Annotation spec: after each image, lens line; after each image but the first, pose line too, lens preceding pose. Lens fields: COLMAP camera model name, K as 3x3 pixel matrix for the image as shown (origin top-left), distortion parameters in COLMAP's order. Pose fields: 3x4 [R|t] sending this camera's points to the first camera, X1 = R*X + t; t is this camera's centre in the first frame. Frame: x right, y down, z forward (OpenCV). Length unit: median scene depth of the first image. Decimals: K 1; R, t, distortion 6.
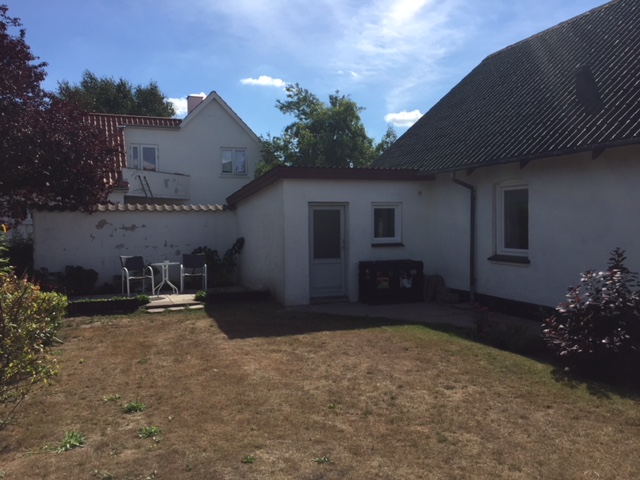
lens RADIAL K [[544.5, 0, 319.2], [0, 544.5, 243.6], [0, 0, 1]] dist [0.050656, -0.025329]
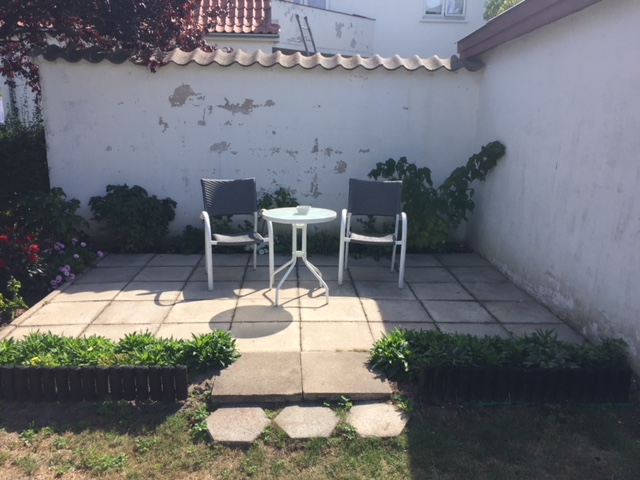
lens RADIAL K [[544.5, 0, 319.2], [0, 544.5, 240.4], [0, 0, 1]] dist [0.050656, -0.025329]
pose [[0.948242, 0.112870, -0.296813, -0.139121], [-0.044830, 0.972920, 0.226755, -0.026123], [0.314369, -0.201712, 0.927623, 0.579427]]
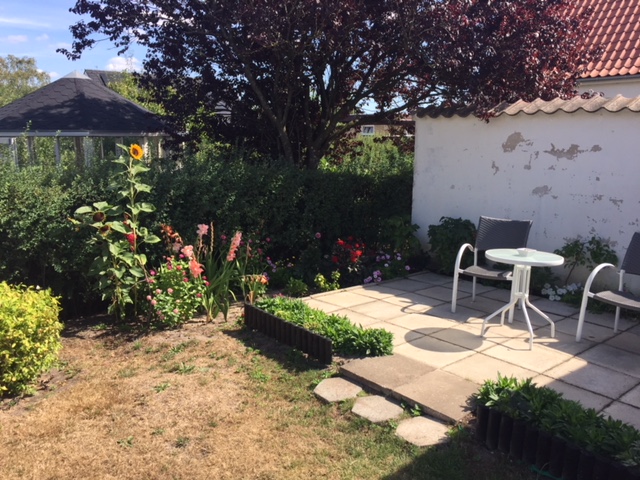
lens RADIAL K [[544.5, 0, 318.4], [0, 544.5, 242.9], [0, 0, 1]] dist [0.050656, -0.025329]
pose [[0.336820, 0.195413, -0.921068, 0.012523], [-0.043004, 0.980399, 0.192274, -0.033118], [0.940586, -0.025152, 0.338622, 0.651282]]
